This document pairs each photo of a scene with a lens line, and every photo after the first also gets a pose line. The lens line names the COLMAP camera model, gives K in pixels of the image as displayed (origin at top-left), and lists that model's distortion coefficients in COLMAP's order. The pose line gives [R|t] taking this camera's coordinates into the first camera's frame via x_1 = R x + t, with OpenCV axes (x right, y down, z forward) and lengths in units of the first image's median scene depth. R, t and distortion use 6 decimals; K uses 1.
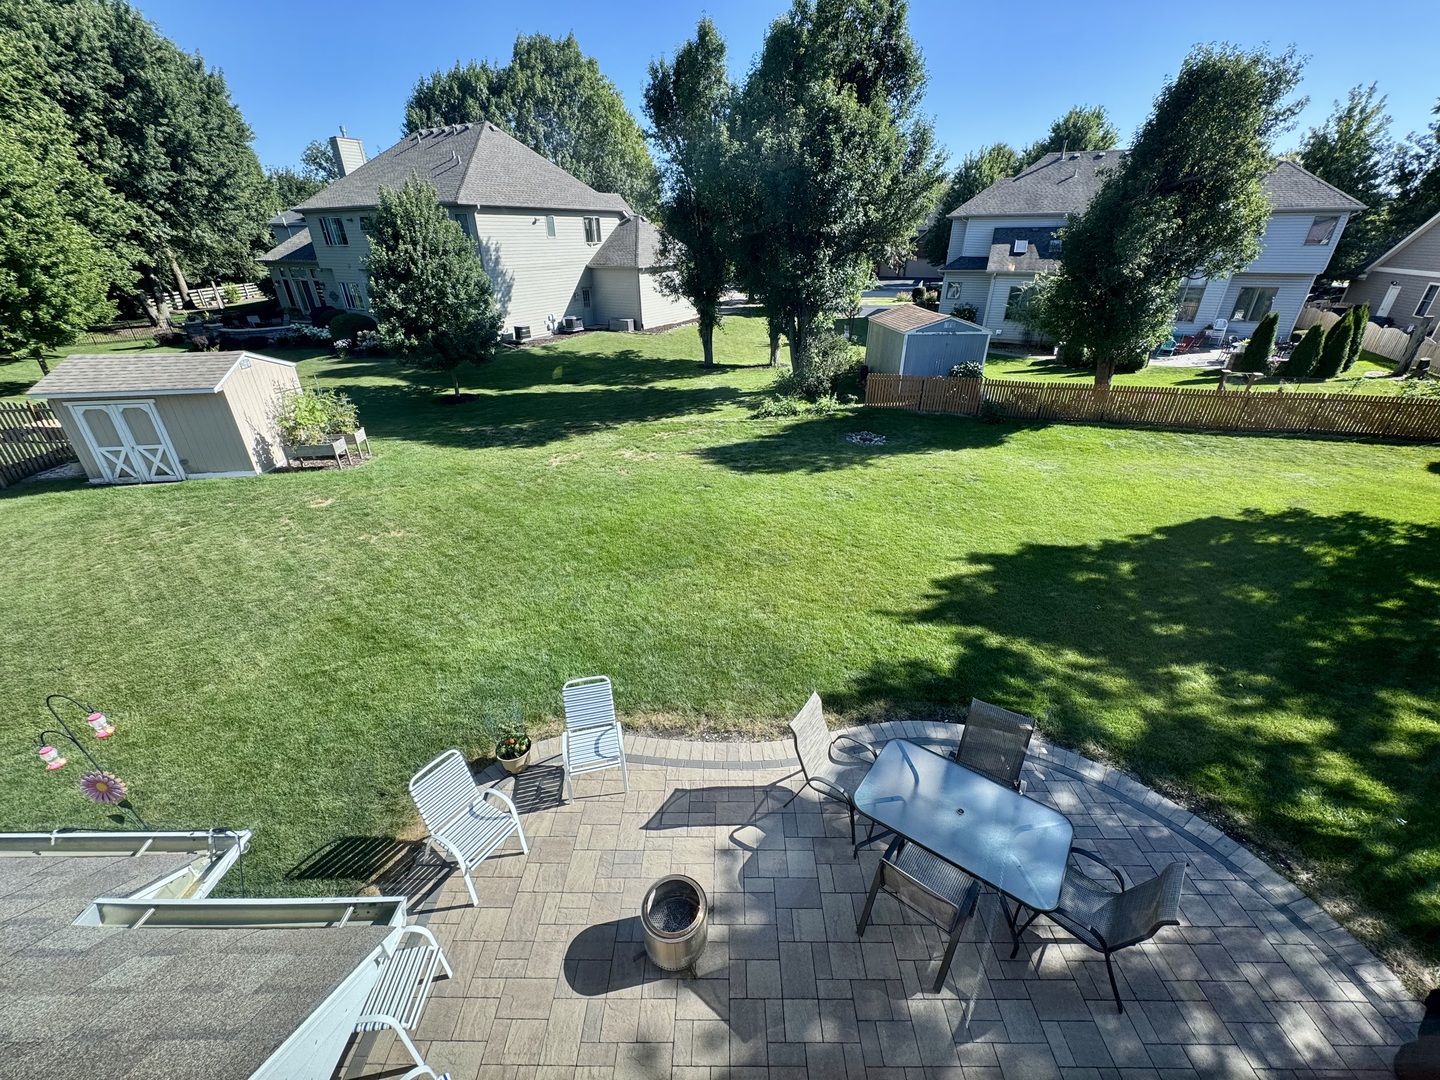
lens RADIAL K [[578.1, 0, 720.0], [0, 578.1, 539.6], [0, 0, 1]] dist [-0.003808, 0.000095]
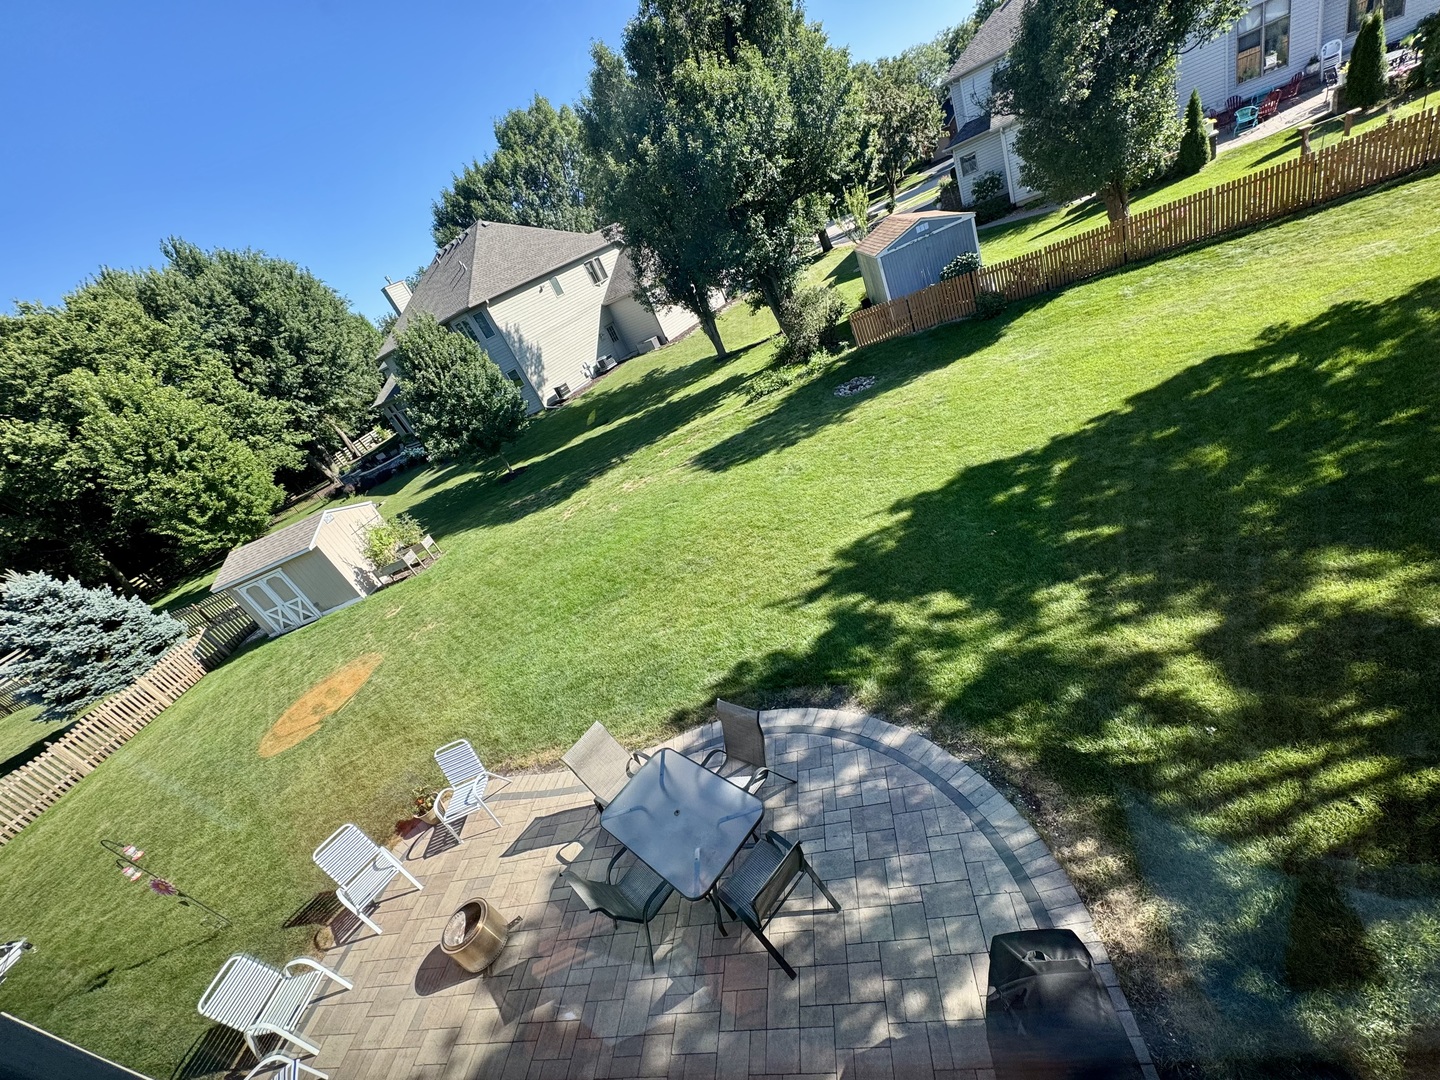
lens RADIAL K [[578.1, 0, 715.2], [0, 578.1, 540.9], [0, 0, 1]] dist [-0.003808, 0.000095]
pose [[0.914973, -0.287215, -0.283429, 0.222325], [0.300598, 0.953743, 0.003917, -0.003964], [0.269193, -0.088782, 0.958985, -0.001711]]
